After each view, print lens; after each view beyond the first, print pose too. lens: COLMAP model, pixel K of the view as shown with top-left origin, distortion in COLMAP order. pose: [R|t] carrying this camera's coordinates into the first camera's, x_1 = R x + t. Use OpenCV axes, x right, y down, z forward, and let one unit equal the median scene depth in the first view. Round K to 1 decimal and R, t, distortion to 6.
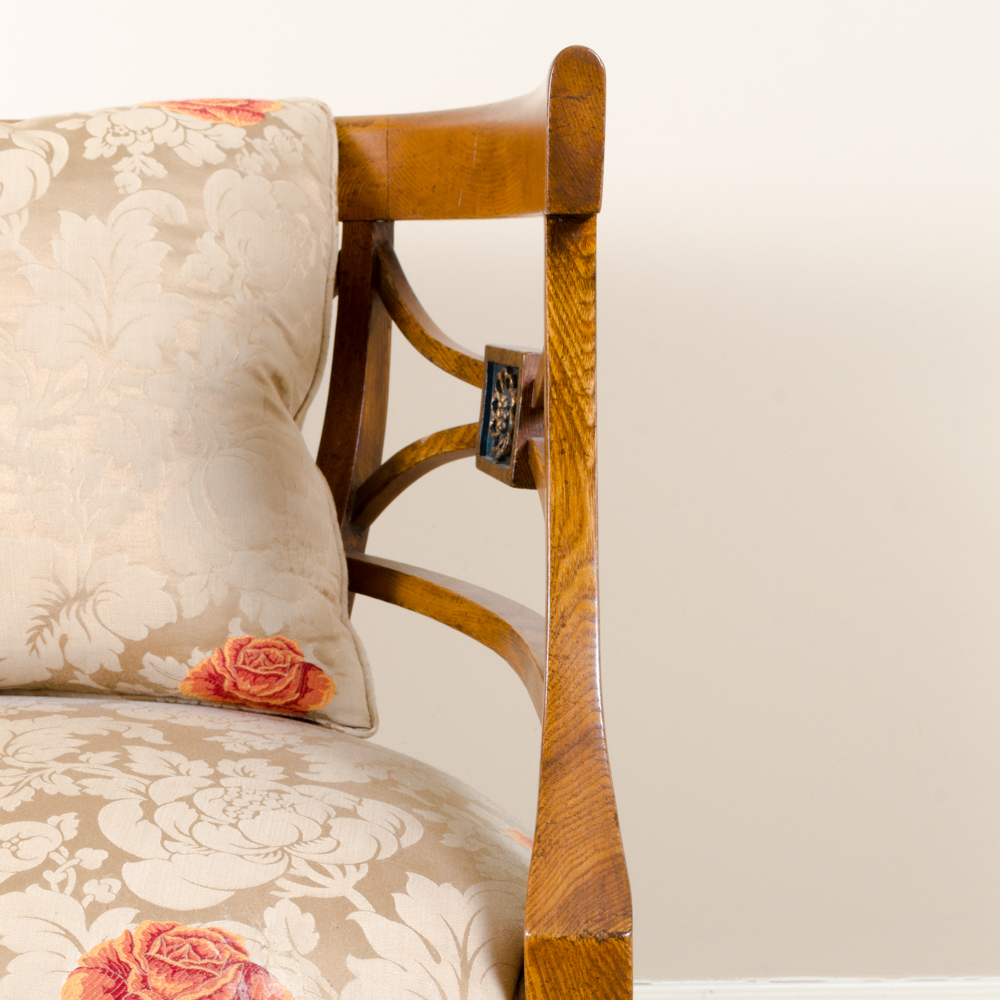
lens RADIAL K [[2805.7, 0, 500.0], [0, 2805.7, 500.0], [0, 0, 1]] dist [-0.357271, 13.829129]
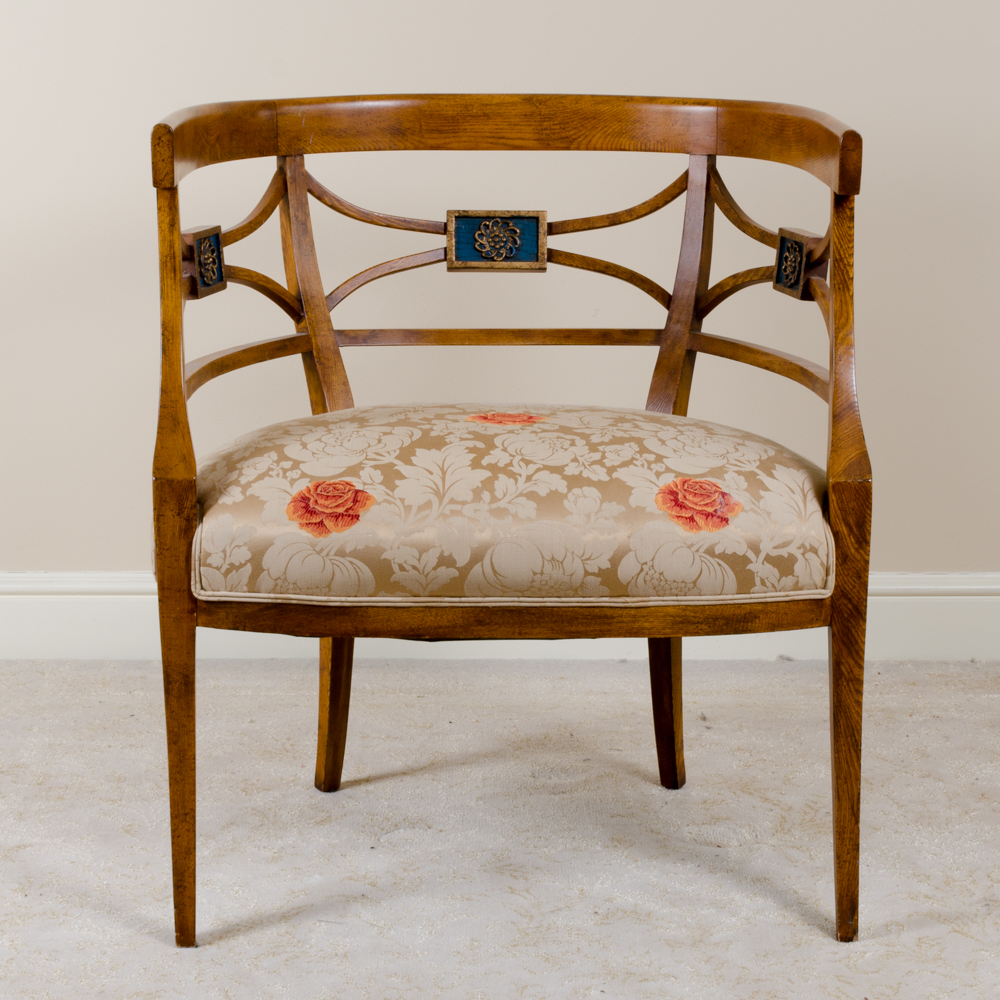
lens RADIAL K [[2805.7, 0, 500.0], [0, 2805.7, 500.0], [0, 0, 1]] dist [-0.357271, 13.829129]
pose [[0.998893, -0.012518, -0.045340, -0.163880], [0.016020, 0.996846, 0.077723, -0.028036], [0.044224, -0.078363, 0.995943, -1.445369]]
